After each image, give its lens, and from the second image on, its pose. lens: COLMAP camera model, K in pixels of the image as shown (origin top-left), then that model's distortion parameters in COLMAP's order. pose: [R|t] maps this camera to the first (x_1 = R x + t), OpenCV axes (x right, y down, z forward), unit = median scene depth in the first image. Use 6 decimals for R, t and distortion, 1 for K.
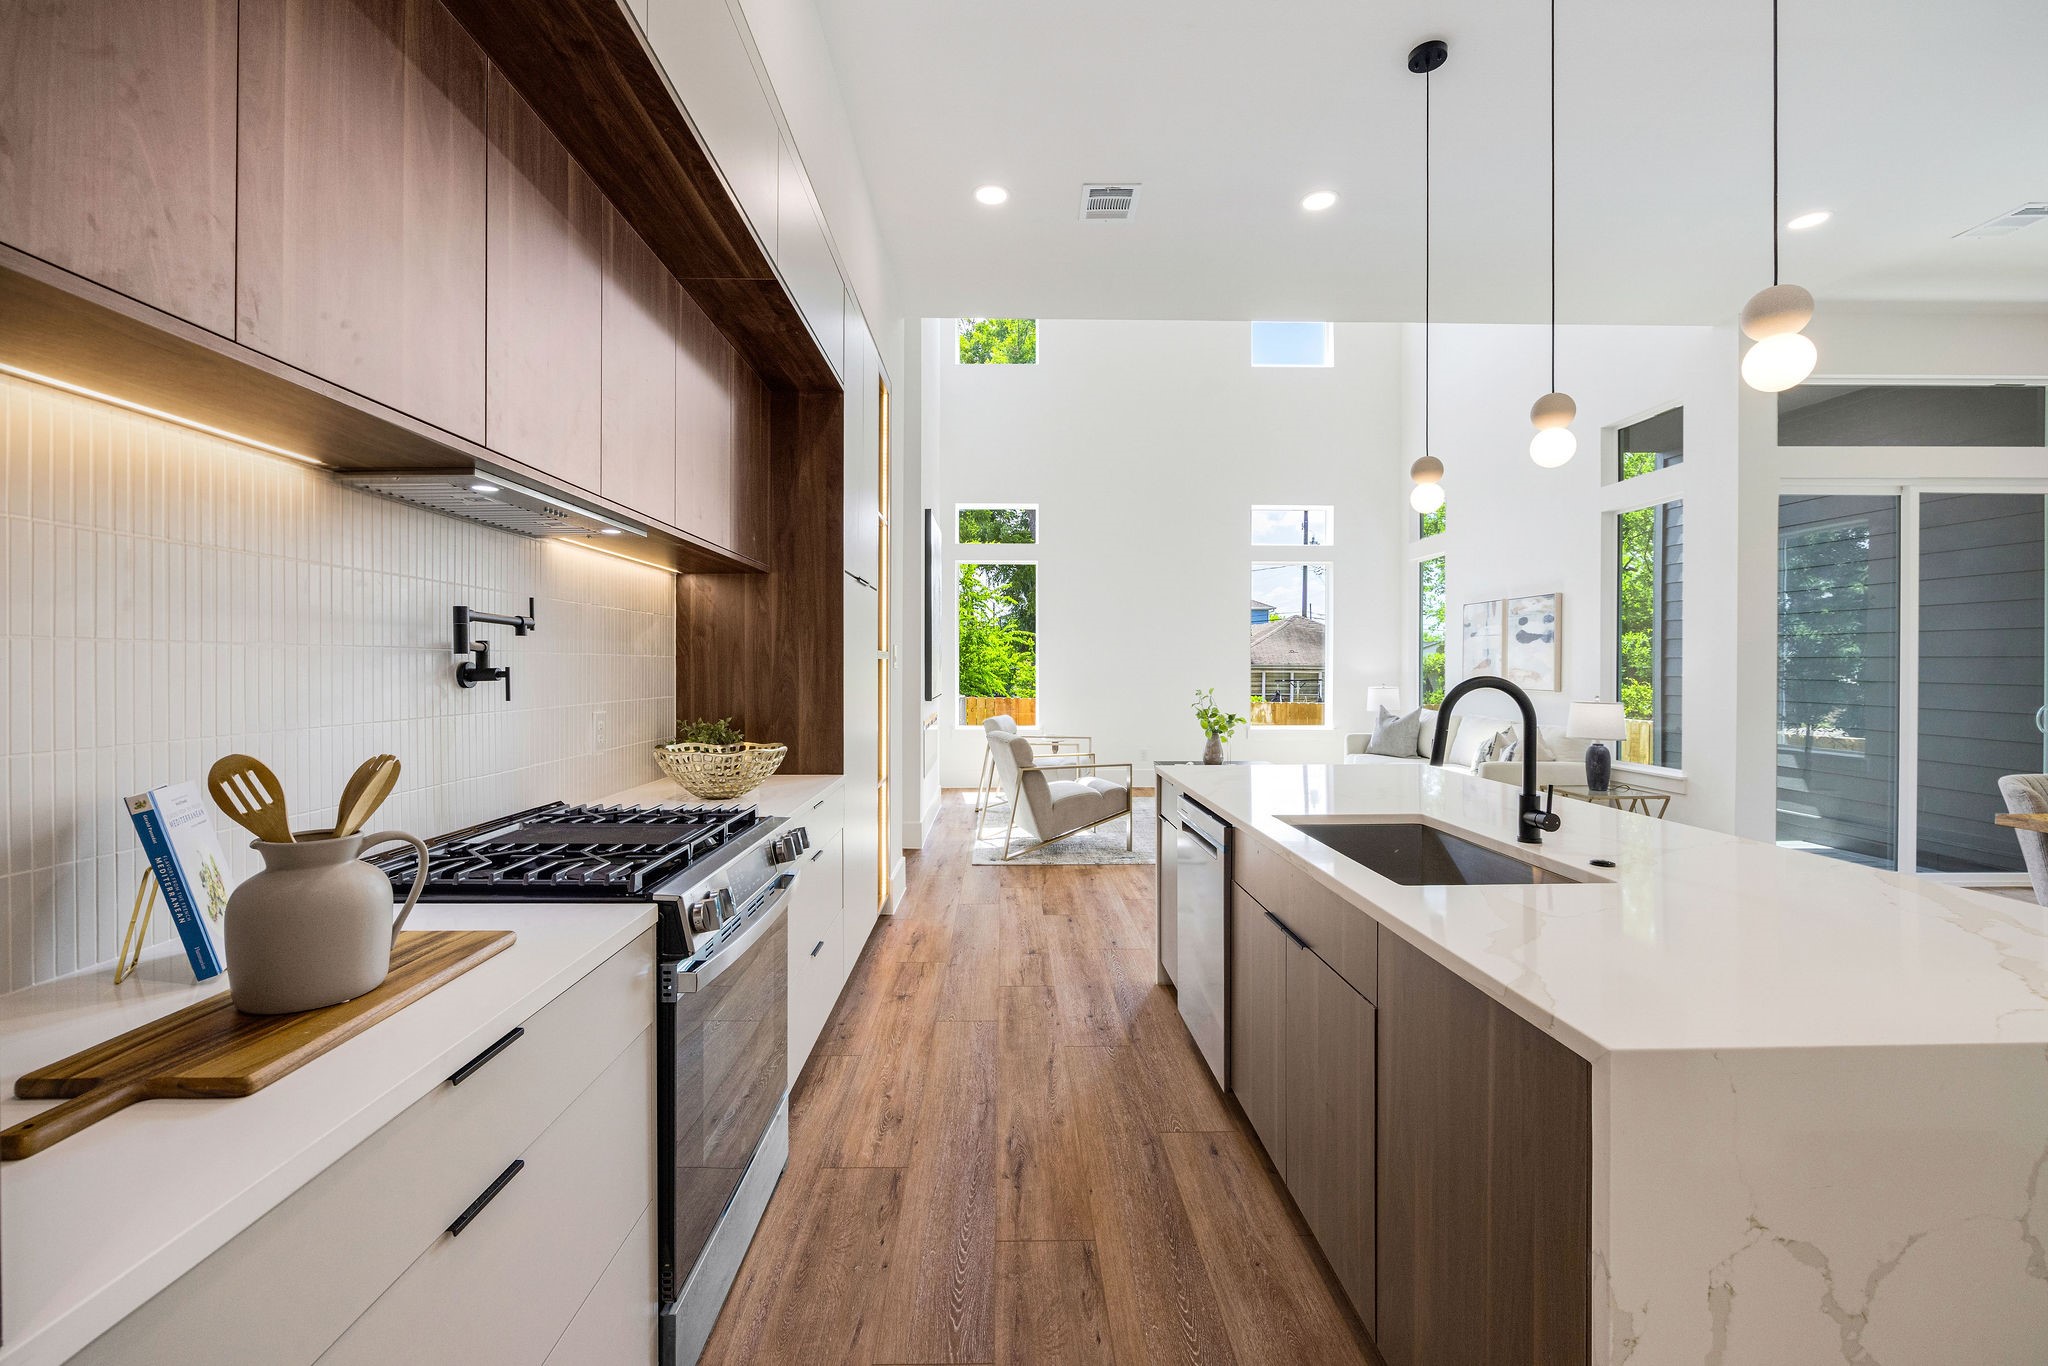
lens RADIAL K [[835.2, 0, 1012.8], [0, 835.2, 675.1], [0, 0, 1]] dist [-0.007719, 0.001392]
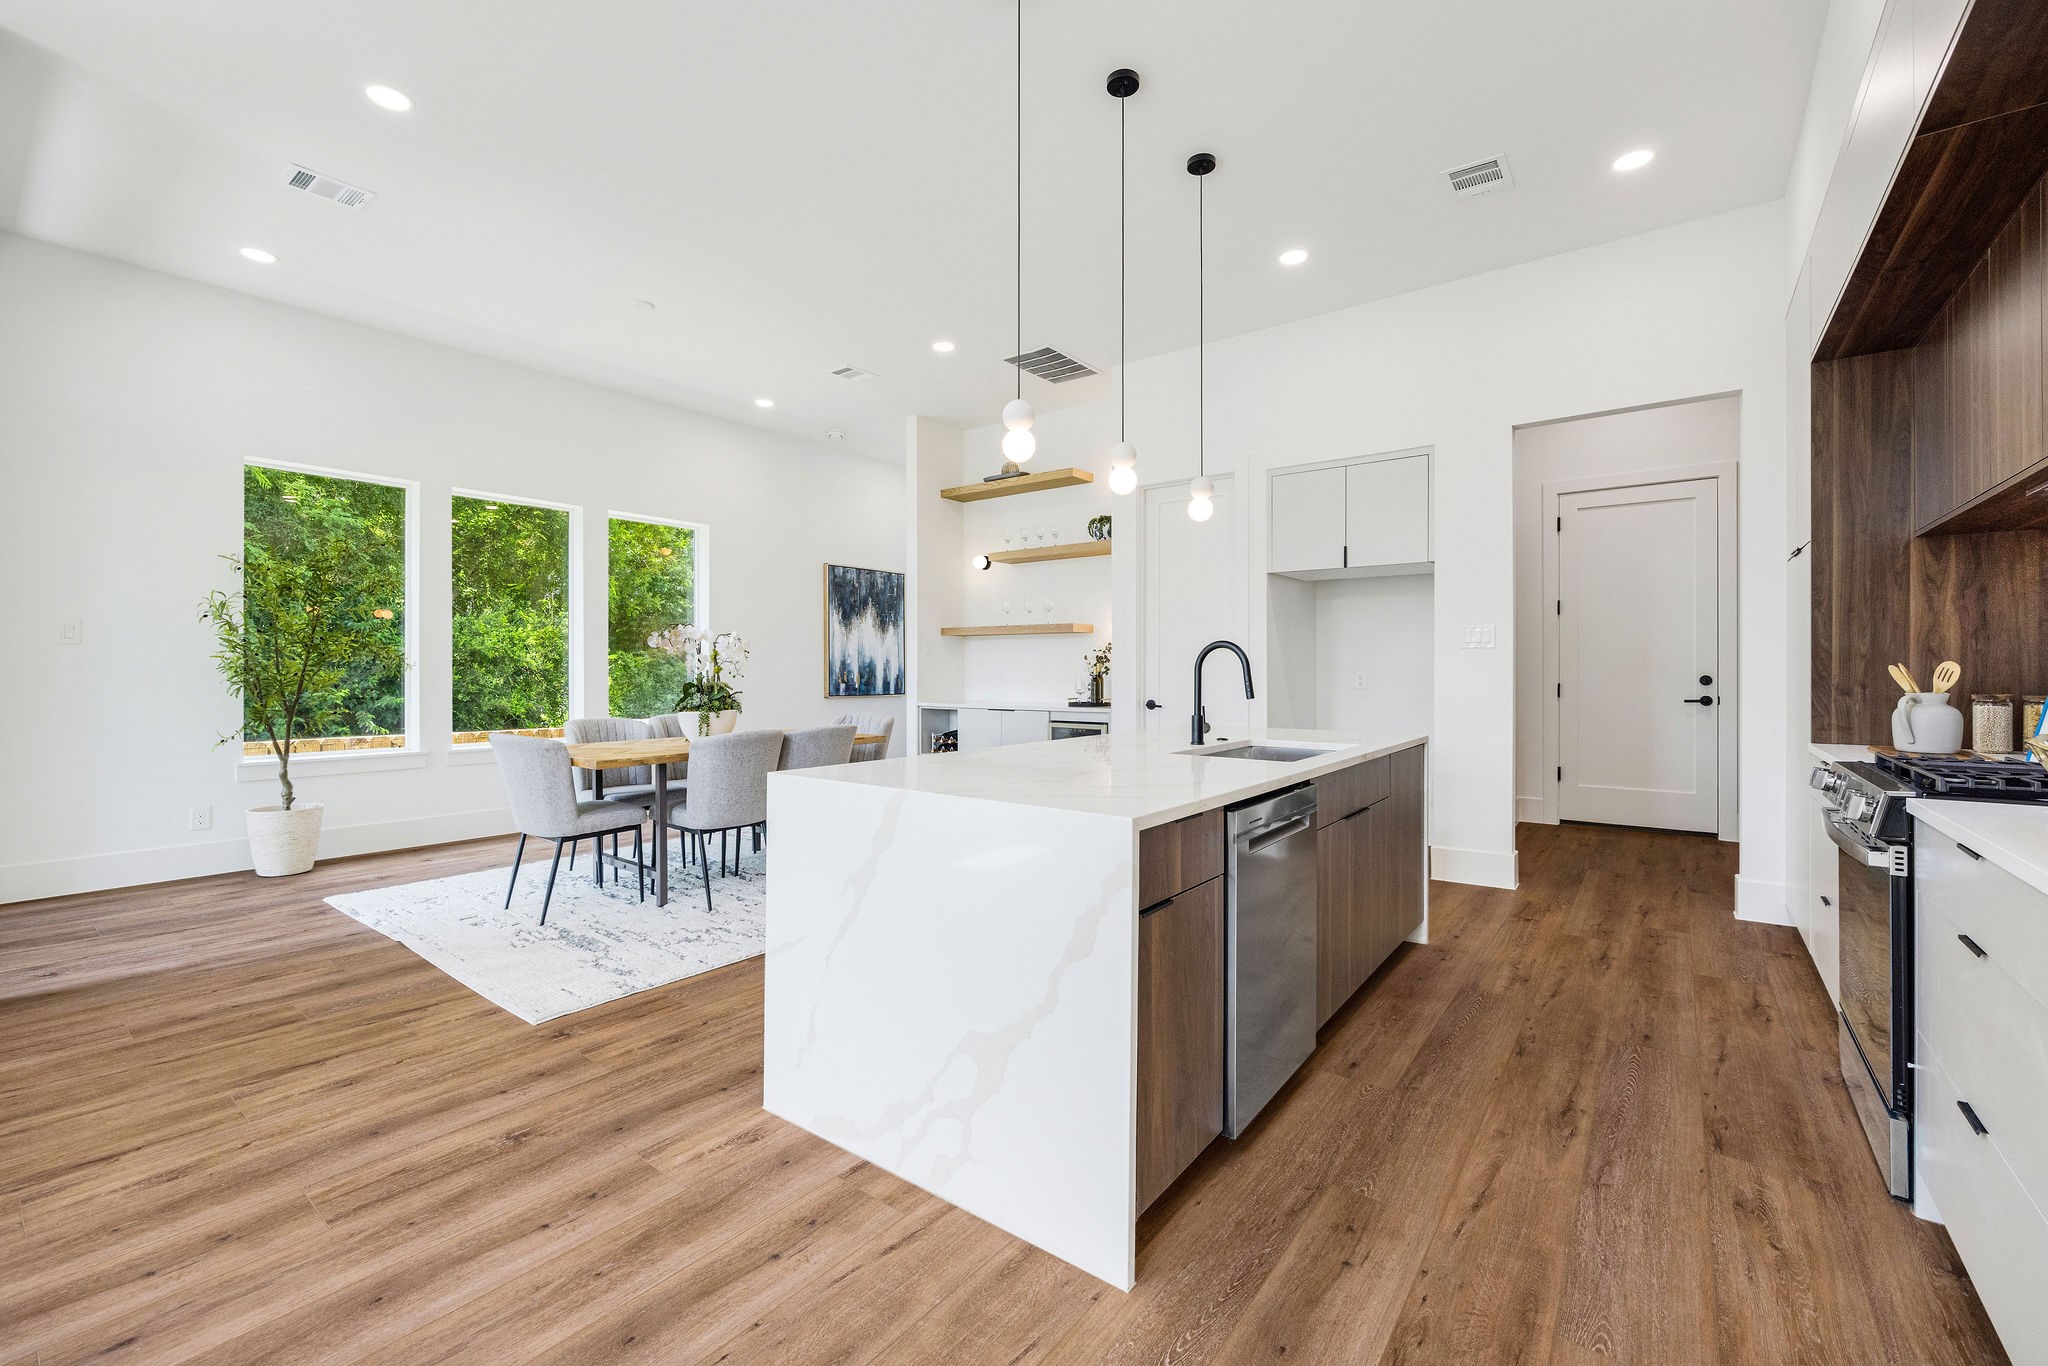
lens RADIAL K [[835.2, 0, 1009.2], [0, 835.2, 678.3], [0, 0, 1]] dist [-0.007719, 0.001392]
pose [[-0.780631, -0.008503, 0.624934, -0.035623], [0.002048, 0.999867, 0.016163, 0.014849], [-0.624989, 0.013897, -0.780510, 0.853971]]
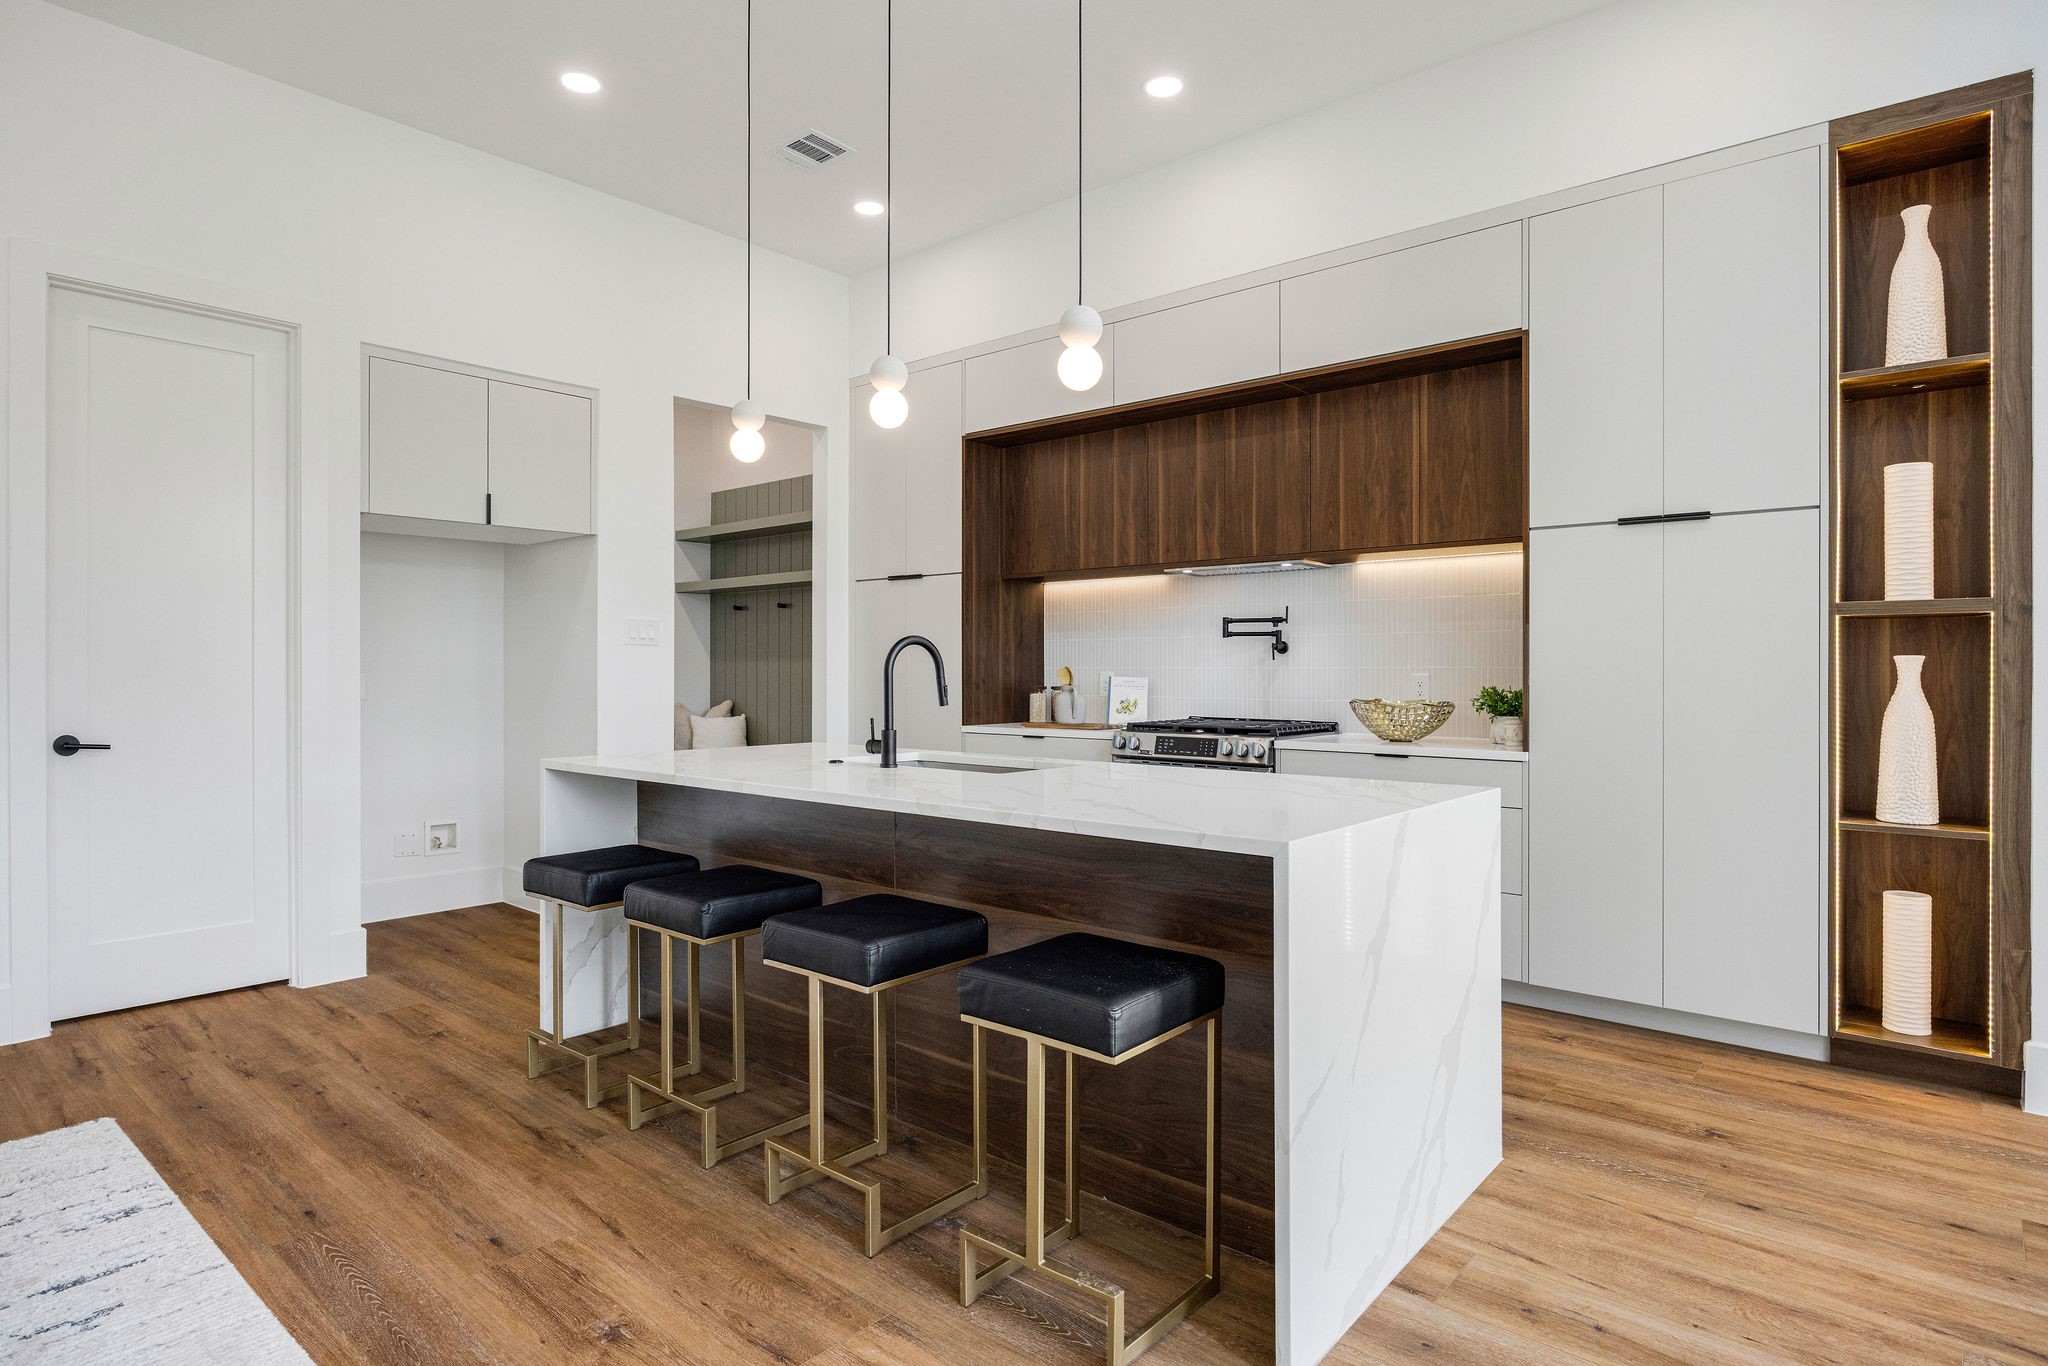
lens RADIAL K [[1104.1, 0, 1012.7], [0, 1104.1, 672.8], [0, 0, 1]] dist [-0.016145, 0.003905]
pose [[-0.668169, 0.000213, -0.744010, 0.597950], [-0.006652, 0.999958, 0.006260, 0.015067], [0.743980, 0.009132, -0.668140, 0.770147]]
